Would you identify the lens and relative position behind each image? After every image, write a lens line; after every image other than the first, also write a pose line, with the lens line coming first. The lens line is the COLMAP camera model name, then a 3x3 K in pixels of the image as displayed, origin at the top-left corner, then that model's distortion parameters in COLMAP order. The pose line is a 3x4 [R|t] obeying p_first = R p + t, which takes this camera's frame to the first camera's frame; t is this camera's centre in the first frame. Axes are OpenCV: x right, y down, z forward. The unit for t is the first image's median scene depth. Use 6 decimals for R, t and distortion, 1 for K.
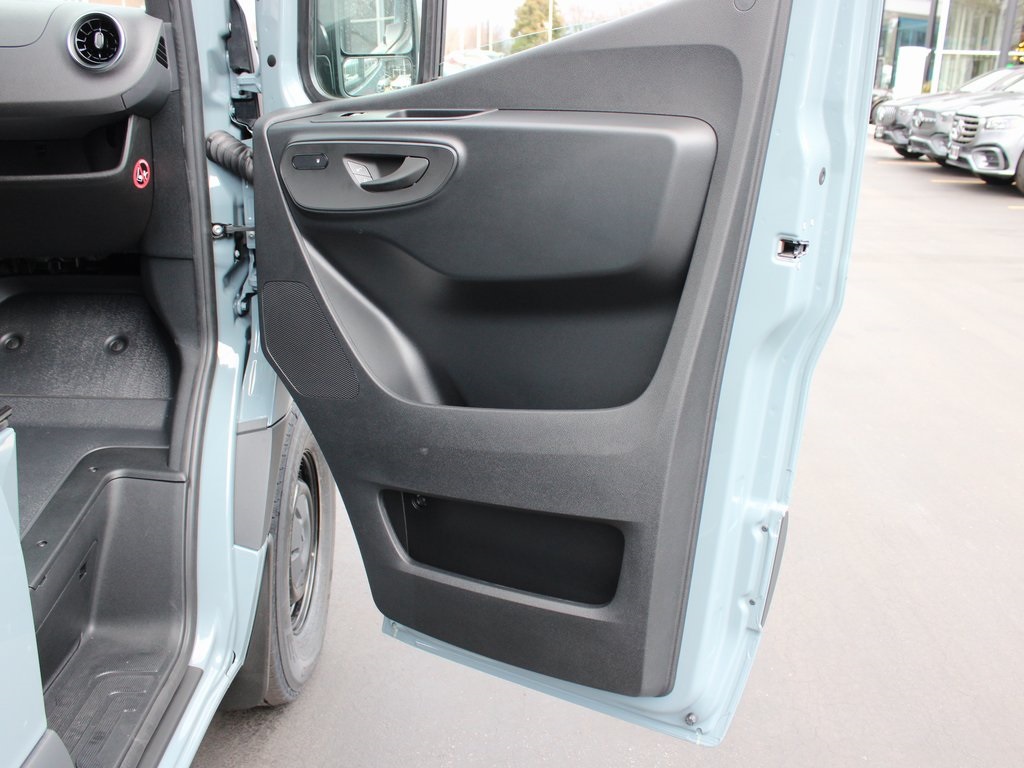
lens RADIAL K [[955.0, 0, 512.0], [0, 955.0, 384.0], [0, 0, 1]] dist [-0.162011, 0.139695]
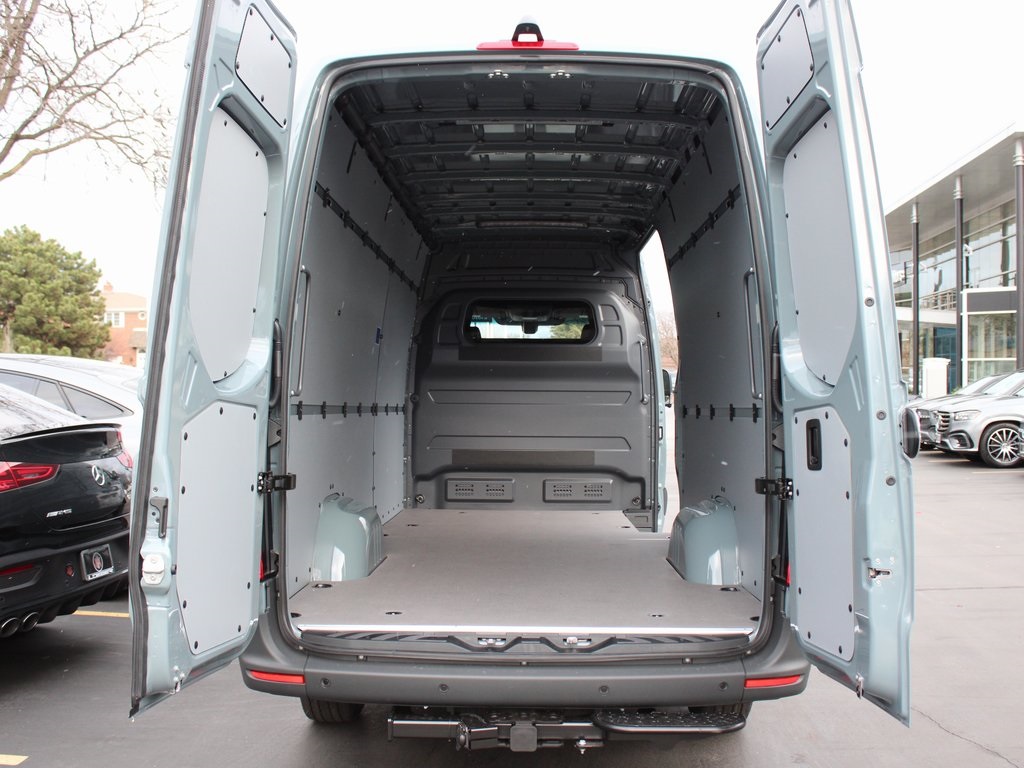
lens RADIAL K [[1103.0, 0, 512.5], [0, 1103.0, 377.5], [0, 0, 1]] dist [-0.105813, -0.002802]
pose [[0.999678, -0.013672, -0.021380, -0.114969], [0.006042, 0.946477, -0.322715, 0.179159], [0.024648, 0.322482, 0.946255, -0.569088]]
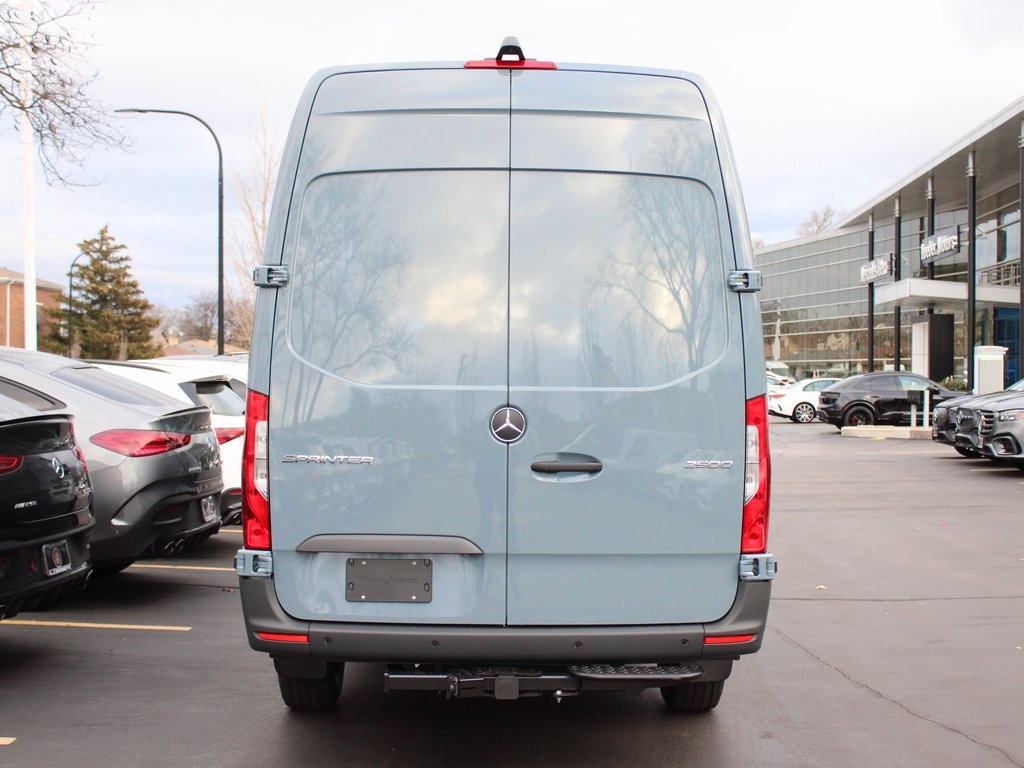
lens RADIAL K [[1492.0, 0, 512.0], [0, 1492.0, 384.0], [0, 0, 1]] dist [-0.035616, -0.043779]
pose [[0.999816, -0.011567, 0.015279, -0.126827], [0.015771, 0.949590, -0.313097, 0.247666], [-0.010887, 0.313280, 0.949598, -0.767371]]
